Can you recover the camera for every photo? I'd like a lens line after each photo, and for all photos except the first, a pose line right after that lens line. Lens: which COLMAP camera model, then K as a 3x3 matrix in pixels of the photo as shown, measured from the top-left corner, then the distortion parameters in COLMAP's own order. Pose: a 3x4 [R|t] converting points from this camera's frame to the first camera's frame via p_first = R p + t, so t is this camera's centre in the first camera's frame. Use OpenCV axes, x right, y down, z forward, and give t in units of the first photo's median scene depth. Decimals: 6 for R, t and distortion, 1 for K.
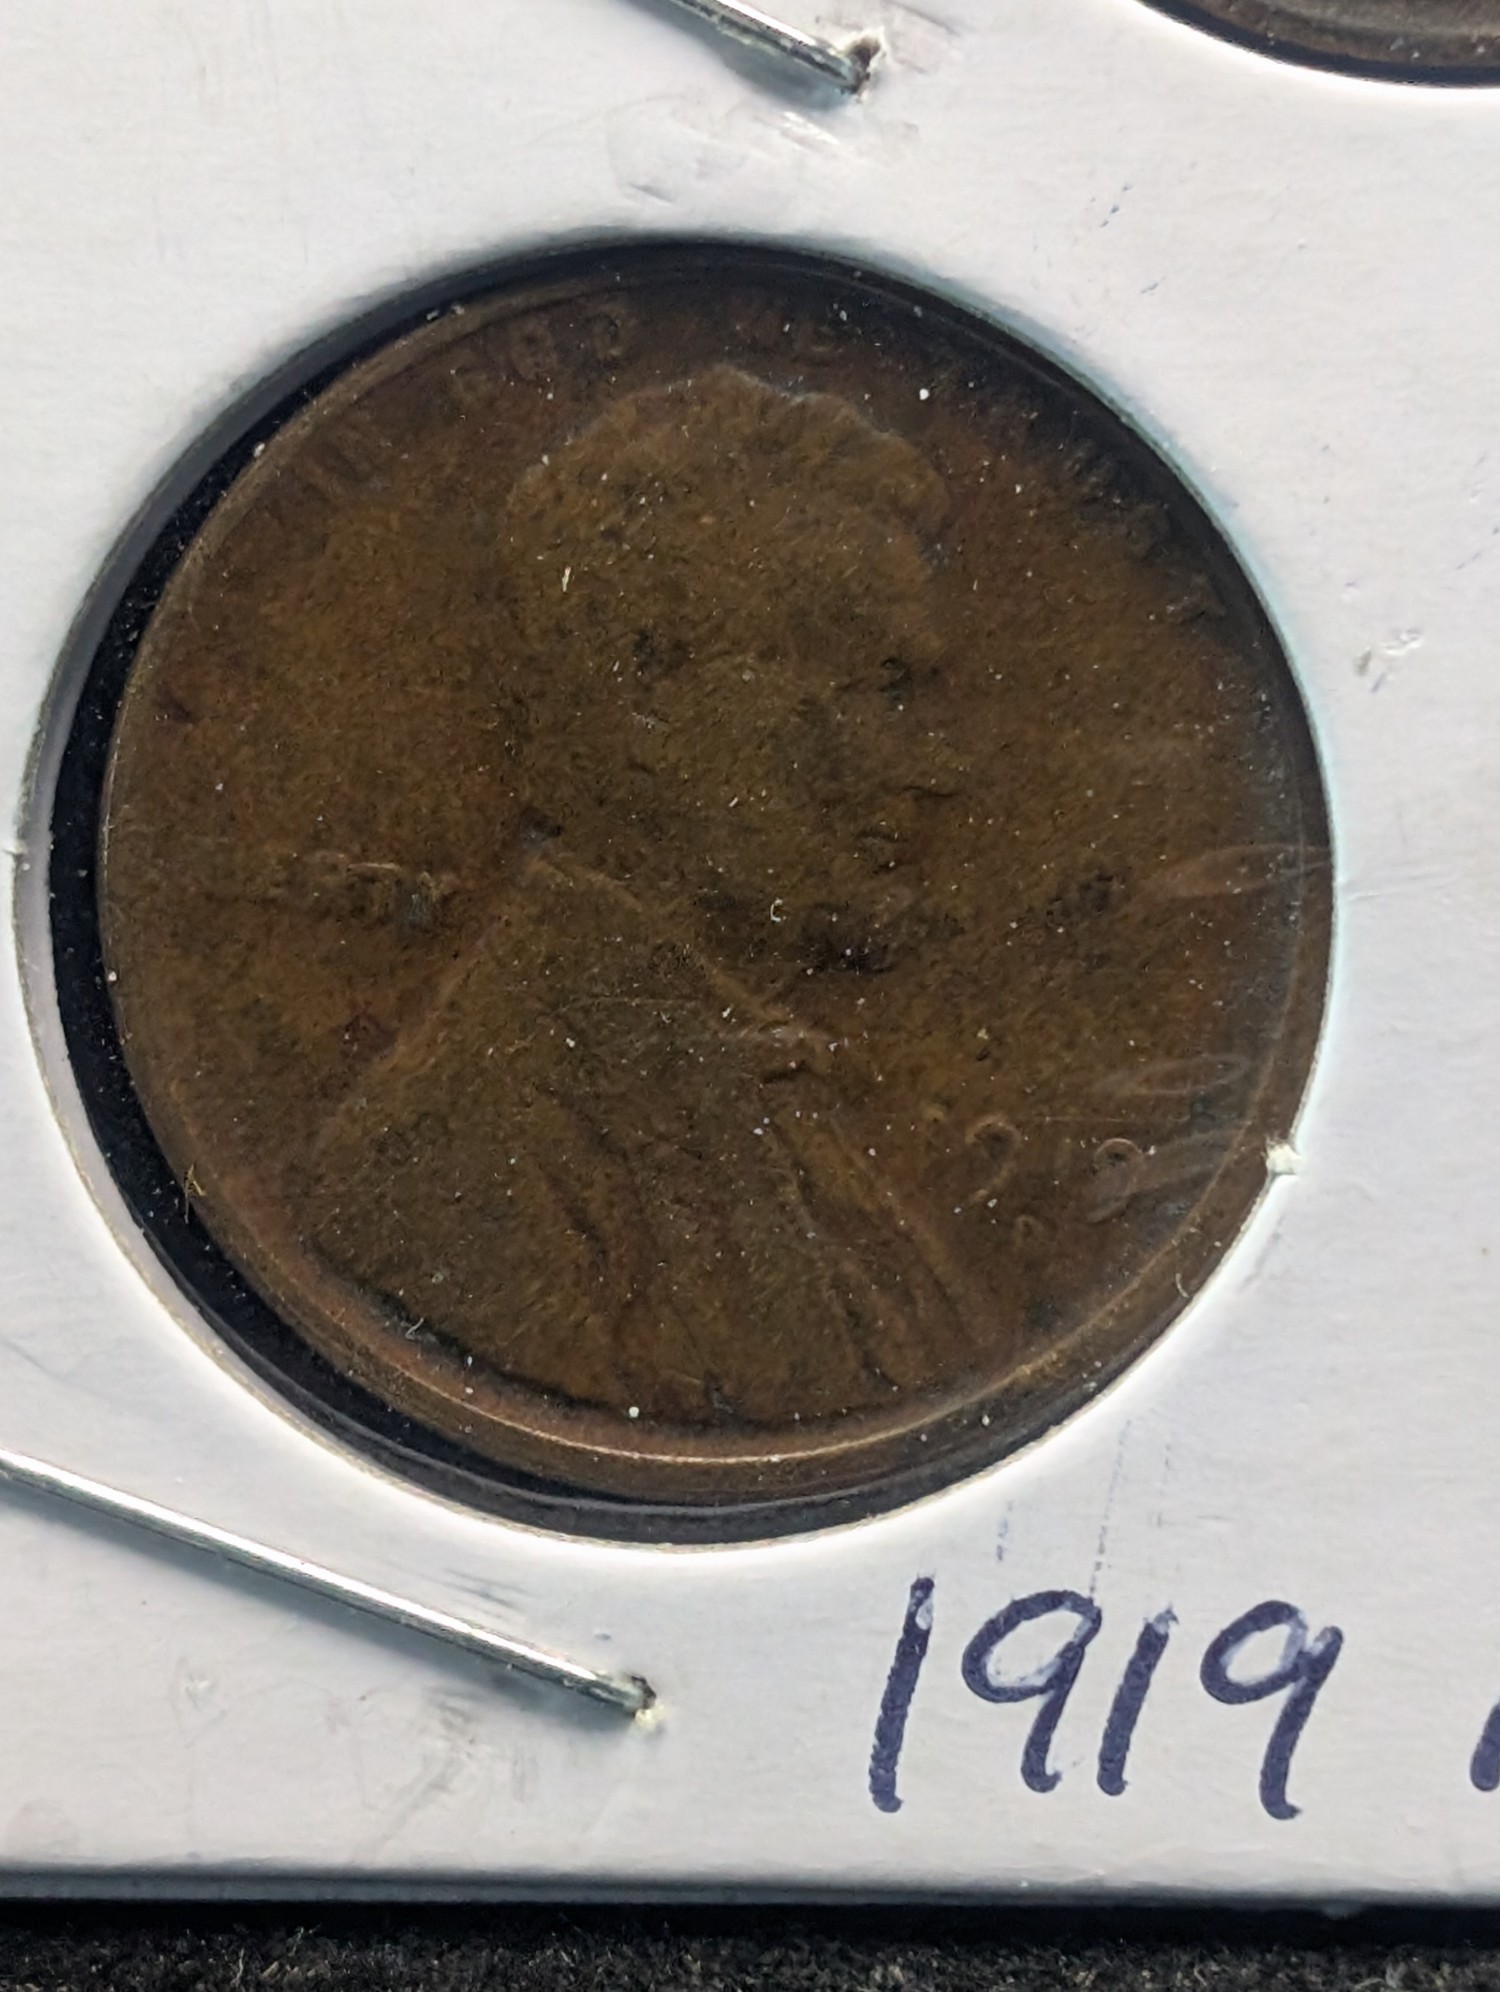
lens RADIAL K [[803.3, 0, 748.5], [0, 803.3, 988.2], [0, 0, 1]] dist [-0.001068, 0.000094]
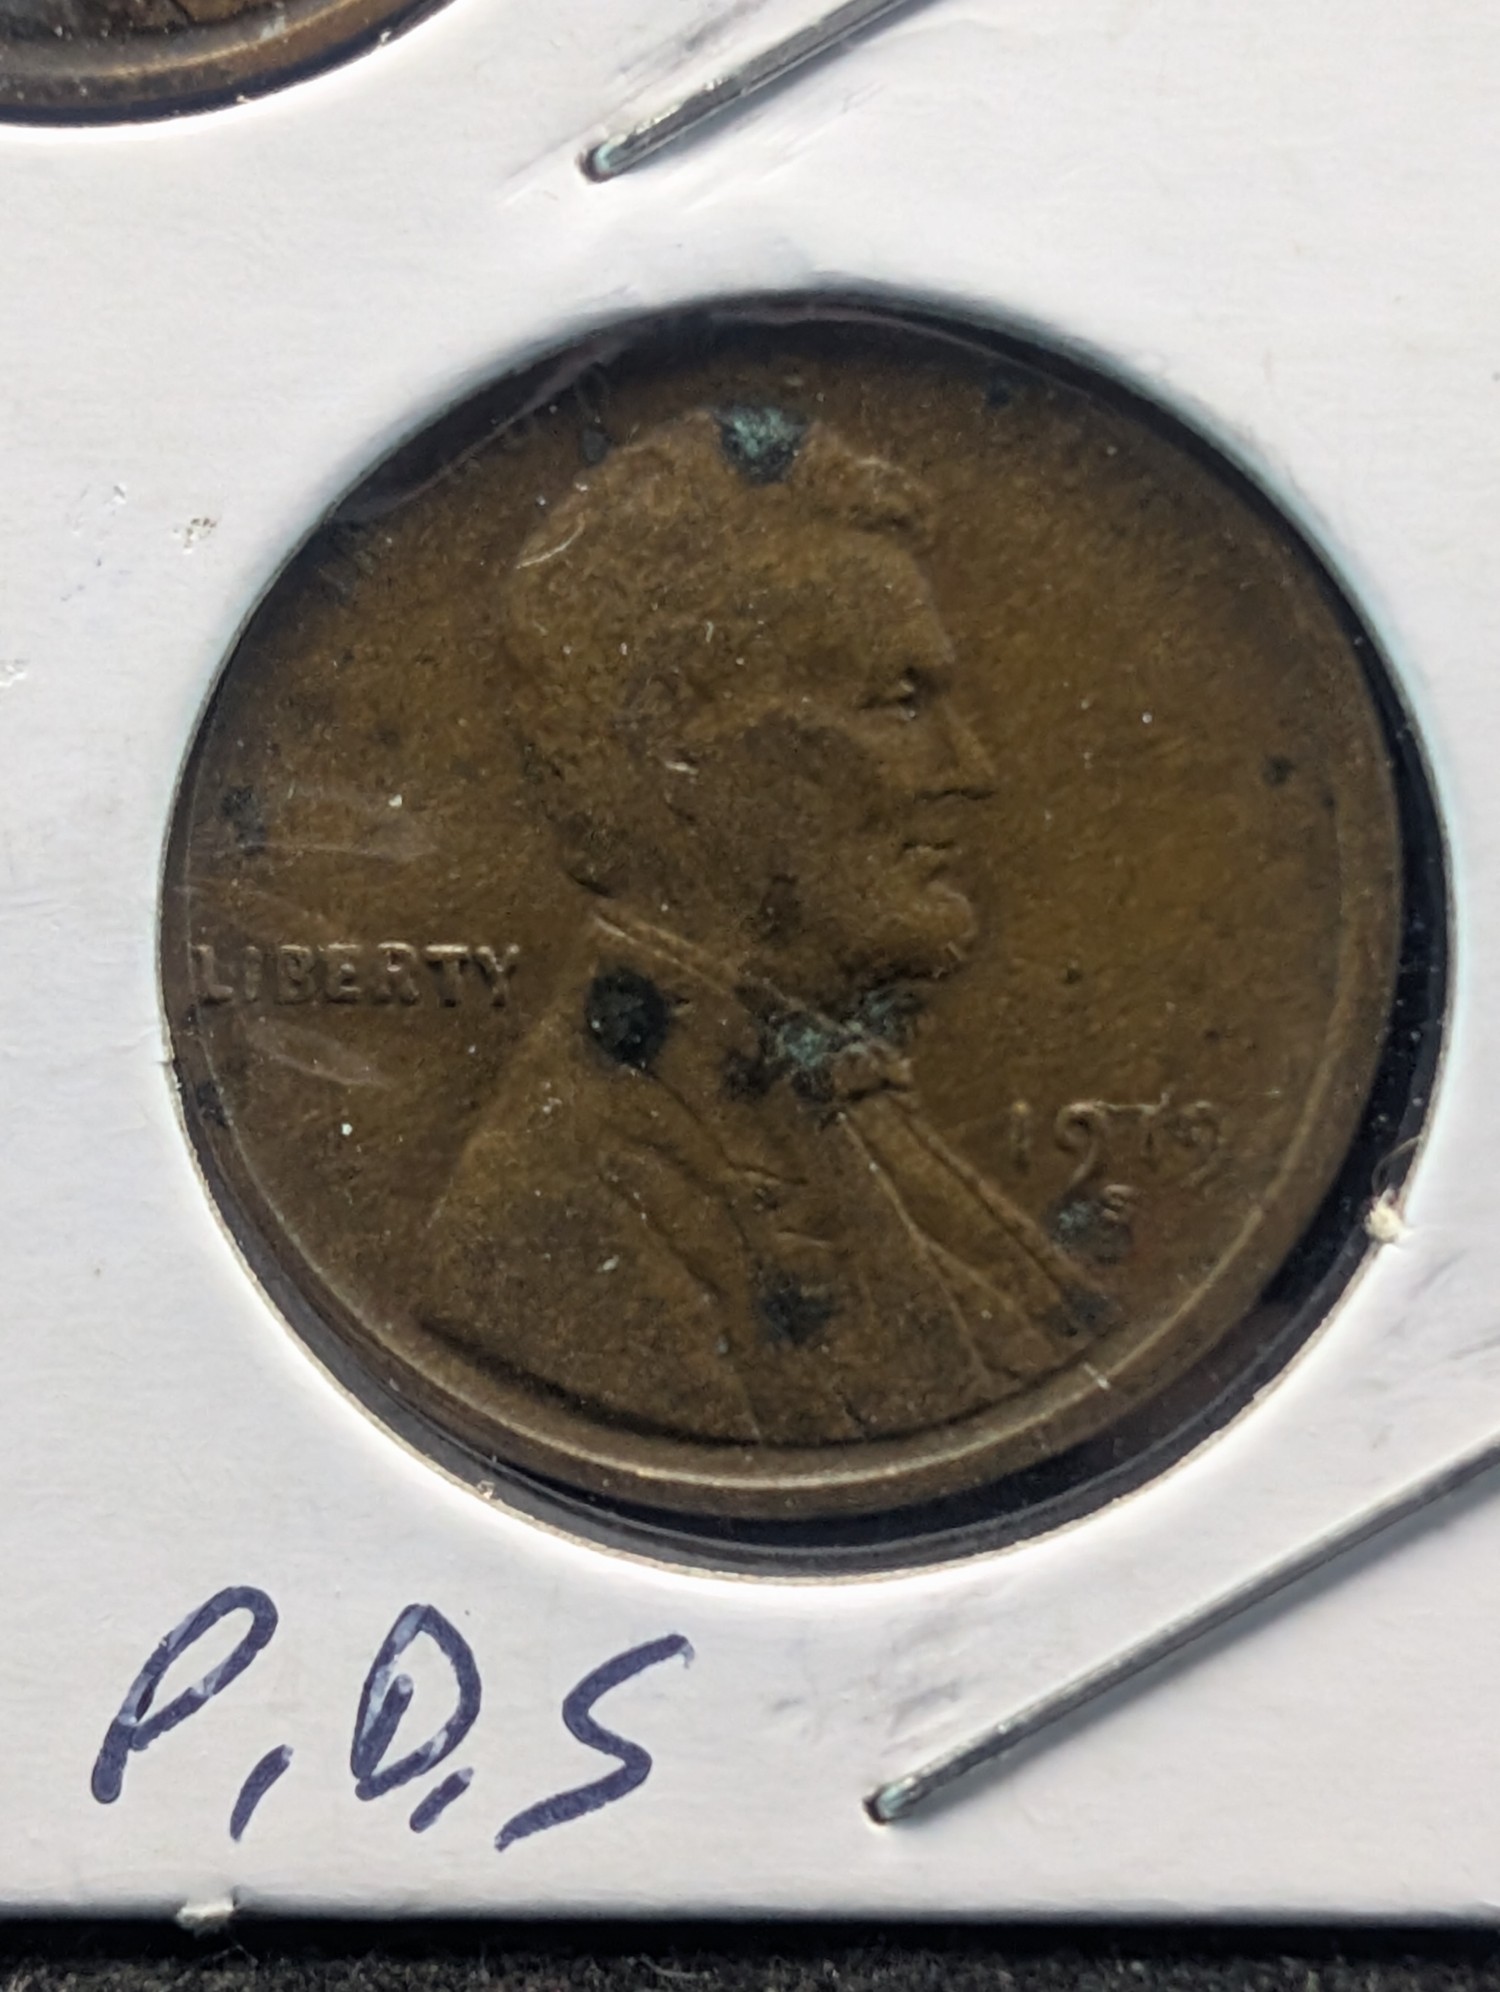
lens RADIAL K [[803.3, 0, 770.3], [0, 803.3, 1000.3], [0, 0, 1]] dist [-0.001068, 0.000094]
pose [[0.999834, -0.012855, 0.012928, 1.756627], [0.012860, 0.999917, -0.000310, -0.005011], [-0.012923, 0.000476, 0.999916, -0.027587]]
